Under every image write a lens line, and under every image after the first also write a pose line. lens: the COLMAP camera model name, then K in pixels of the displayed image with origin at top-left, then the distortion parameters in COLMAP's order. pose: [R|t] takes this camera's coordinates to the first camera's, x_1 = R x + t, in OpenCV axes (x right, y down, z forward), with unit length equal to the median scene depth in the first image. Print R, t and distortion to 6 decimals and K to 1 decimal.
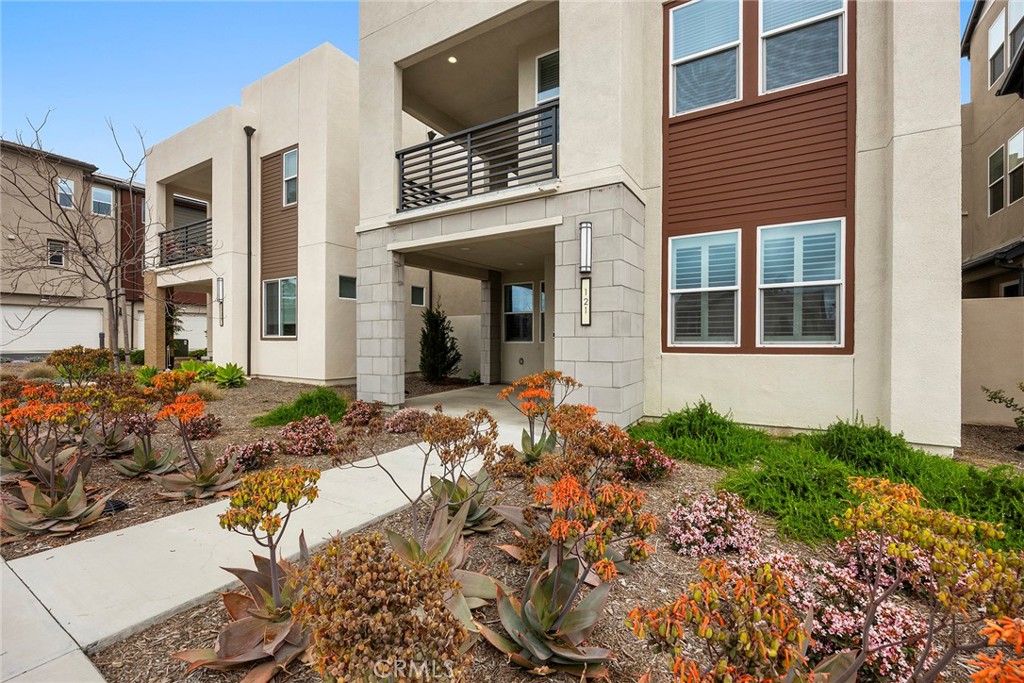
lens RADIAL K [[439.9, 0, 509.2], [0, 439.9, 339.6], [0, 0, 1]] dist [0.001616, 0.000016]
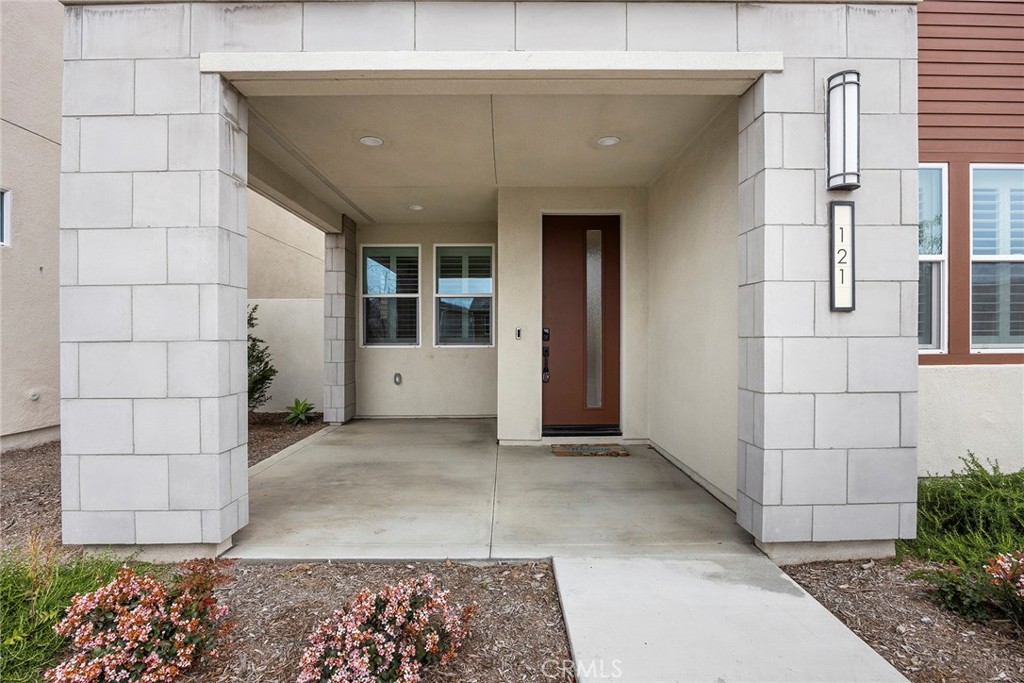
lens RADIAL K [[474.2, 0, 511.9], [0, 474.2, 341.8], [0, 0, 1]] dist [-0.004245, -0.000335]
pose [[0.848536, -0.003156, 0.529129, -0.353099], [0.002136, 0.999994, 0.002539, -0.002850], [-0.529134, -0.001024, 0.848538, 0.766808]]
